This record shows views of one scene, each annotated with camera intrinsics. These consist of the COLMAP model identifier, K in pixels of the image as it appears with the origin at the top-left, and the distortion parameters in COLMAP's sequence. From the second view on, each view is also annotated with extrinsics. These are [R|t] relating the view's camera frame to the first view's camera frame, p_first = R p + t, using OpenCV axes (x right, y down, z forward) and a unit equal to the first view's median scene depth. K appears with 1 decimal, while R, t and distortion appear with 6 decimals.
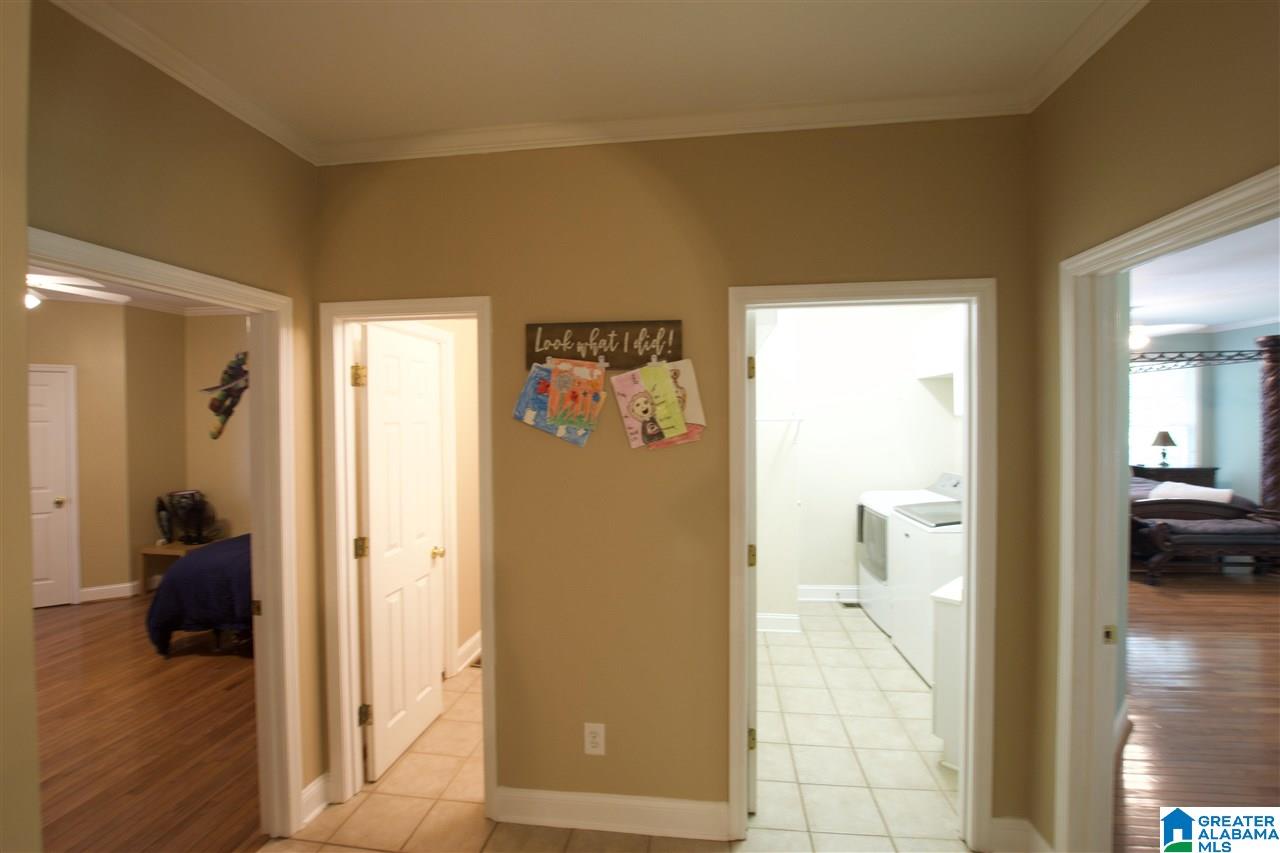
lens RADIAL K [[559.6, 0, 639.0], [0, 559.6, 423.1], [0, 0, 1]] dist [-0.028985, 0.001445]
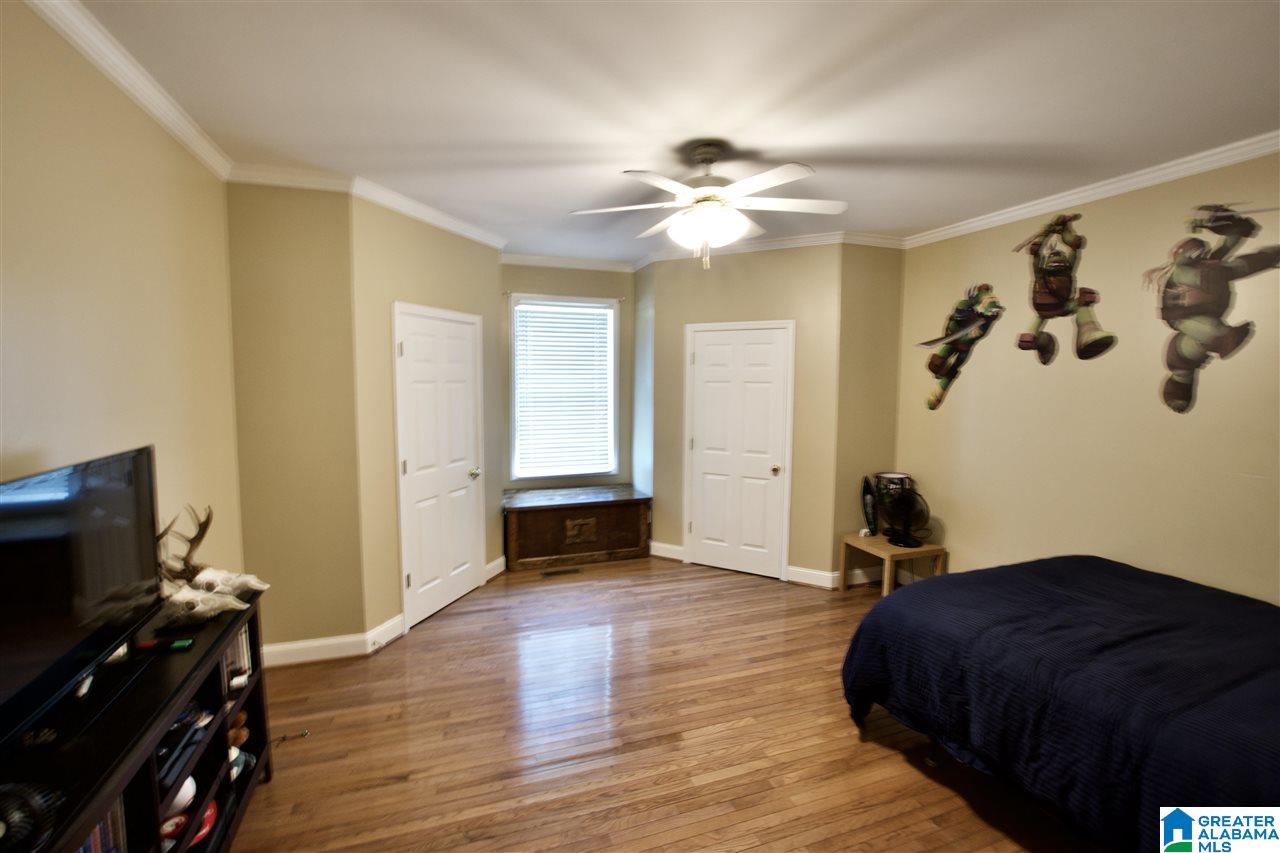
lens RADIAL K [[559.6, 0, 638.0], [0, 559.6, 423.9], [0, 0, 1]] dist [-0.028985, 0.001445]
pose [[0.450446, 0.080424, -0.889174, -0.291582], [-0.018413, 0.996560, 0.080809, -0.005259], [0.892614, -0.020027, 0.450377, 0.317529]]
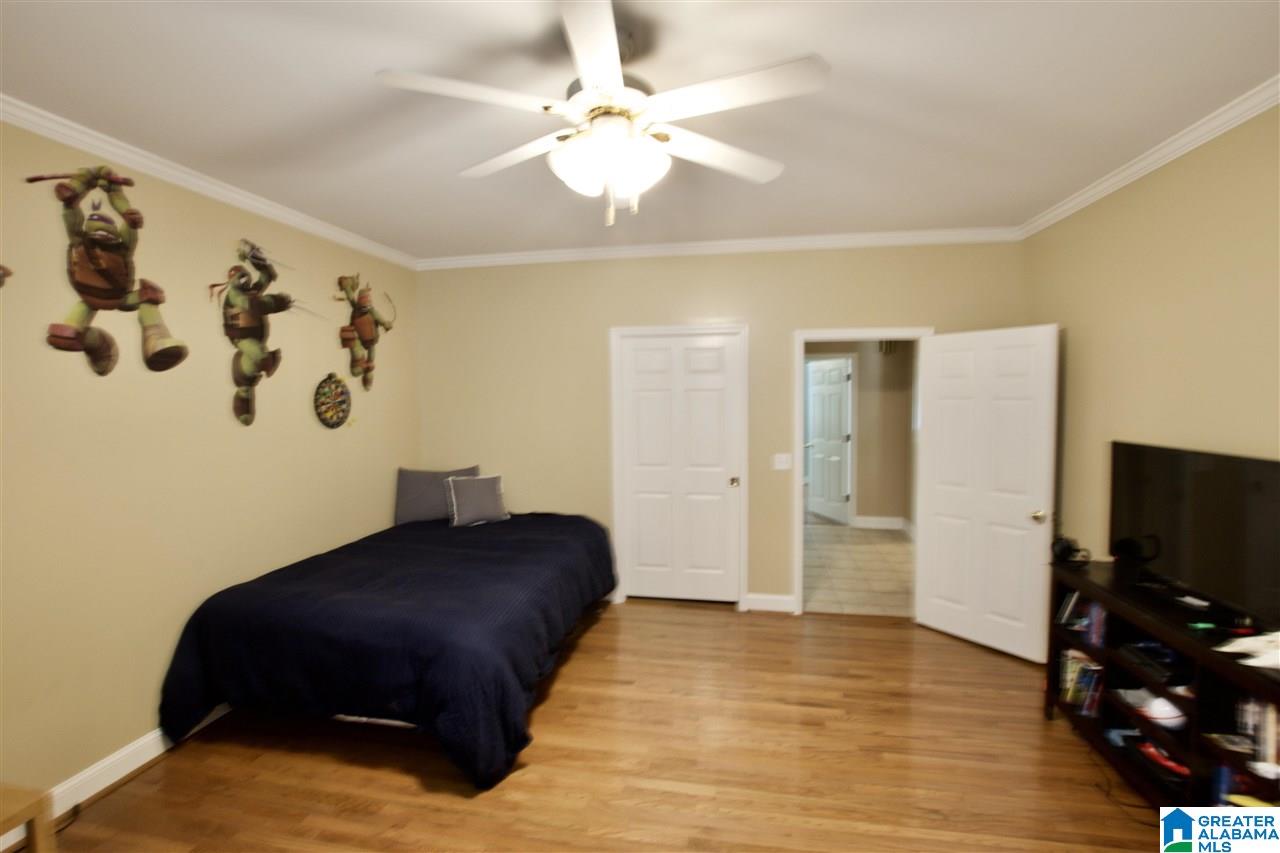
lens RADIAL K [[559.6, 0, 642.6], [0, 559.6, 422.1], [0, 0, 1]] dist [-0.028985, 0.001445]
pose [[0.065030, -0.045309, 0.996854, -1.054754], [0.015719, 0.998891, 0.044377, -0.006190], [-0.997759, 0.012784, 0.065670, 0.567226]]
